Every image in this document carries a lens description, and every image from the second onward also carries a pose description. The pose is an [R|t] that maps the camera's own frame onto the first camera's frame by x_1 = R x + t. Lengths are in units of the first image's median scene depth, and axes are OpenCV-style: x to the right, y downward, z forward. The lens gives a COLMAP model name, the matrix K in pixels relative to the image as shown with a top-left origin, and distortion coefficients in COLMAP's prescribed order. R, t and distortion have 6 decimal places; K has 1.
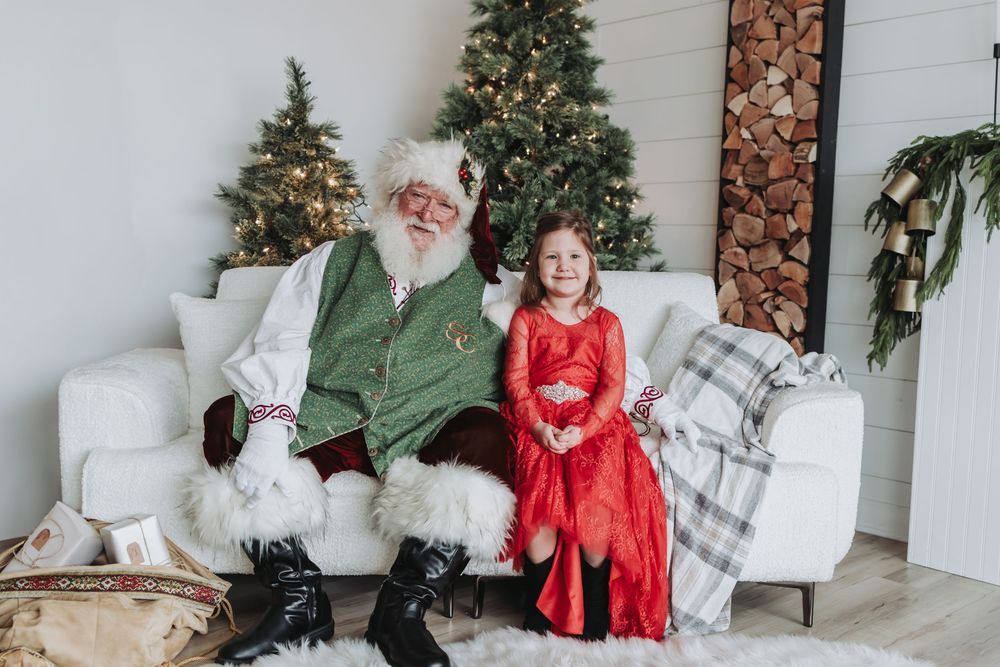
lens RADIAL K [[964.2, 0, 501.4], [0, 964.2, 309.5], [0, 0, 1]] dist [-0.006417, 0.000000]
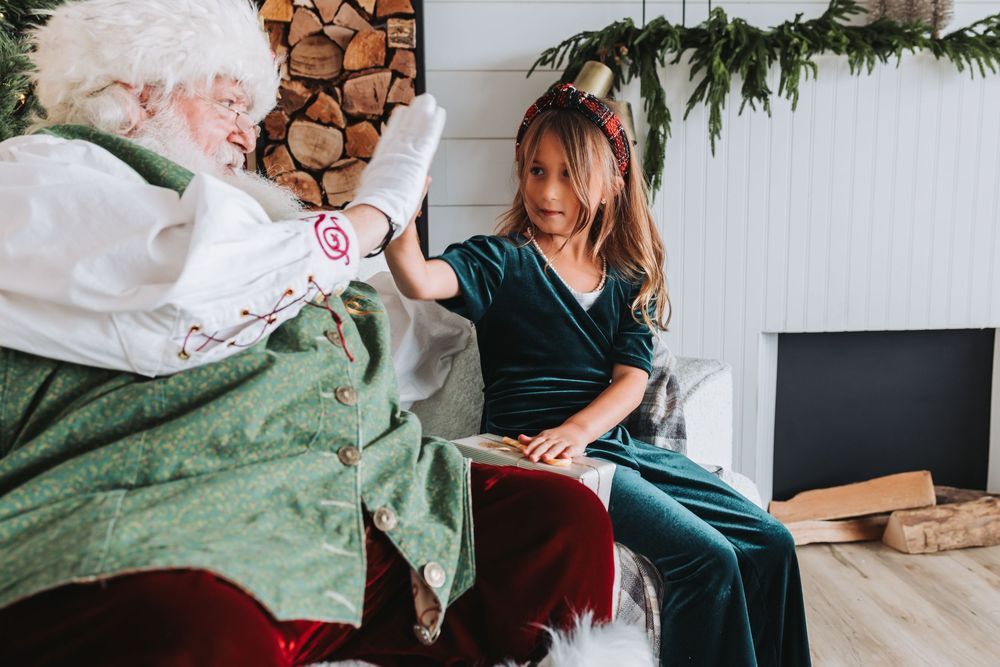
lens RADIAL K [[964.2, 0, 503.7], [0, 964.2, 326.0], [0, 0, 1]] dist [-0.006417, 0.000000]
pose [[0.626067, -0.128311, 0.769140, -0.201637], [0.072903, 0.991680, 0.106094, -0.019609], [-0.776354, -0.010349, 0.630212, 0.482951]]
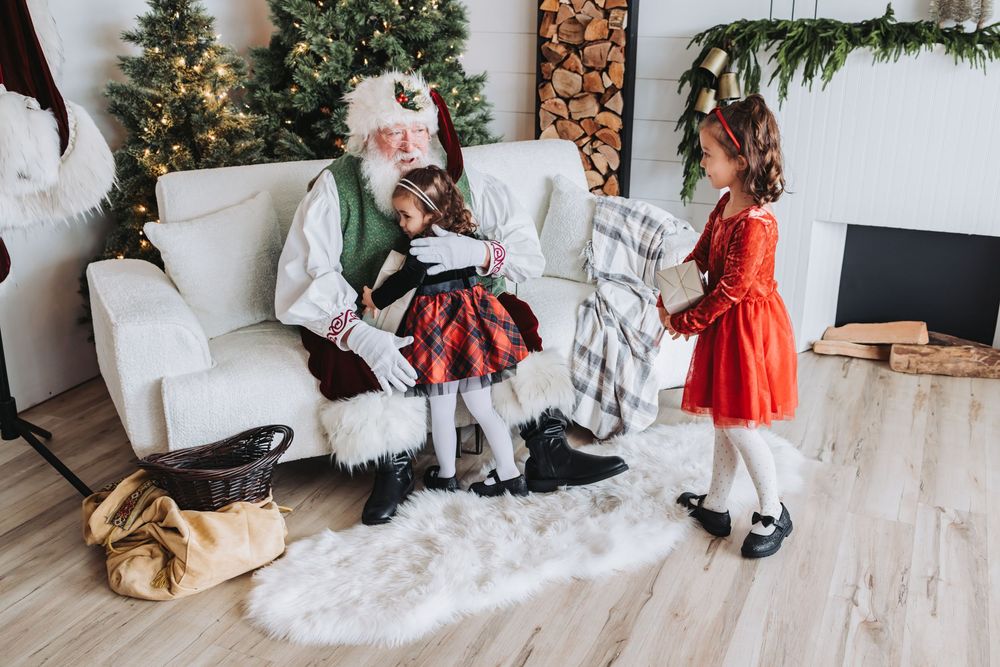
lens RADIAL K [[1041.3, 0, 494.0], [0, 1041.3, 298.9], [0, 0, 1]] dist [-0.001026, 0.000000]
pose [[0.912806, -0.144931, 0.381811, -0.353906], [0.047584, 0.966287, 0.253032, -0.158146], [-0.405611, -0.212801, 0.888929, -0.146807]]
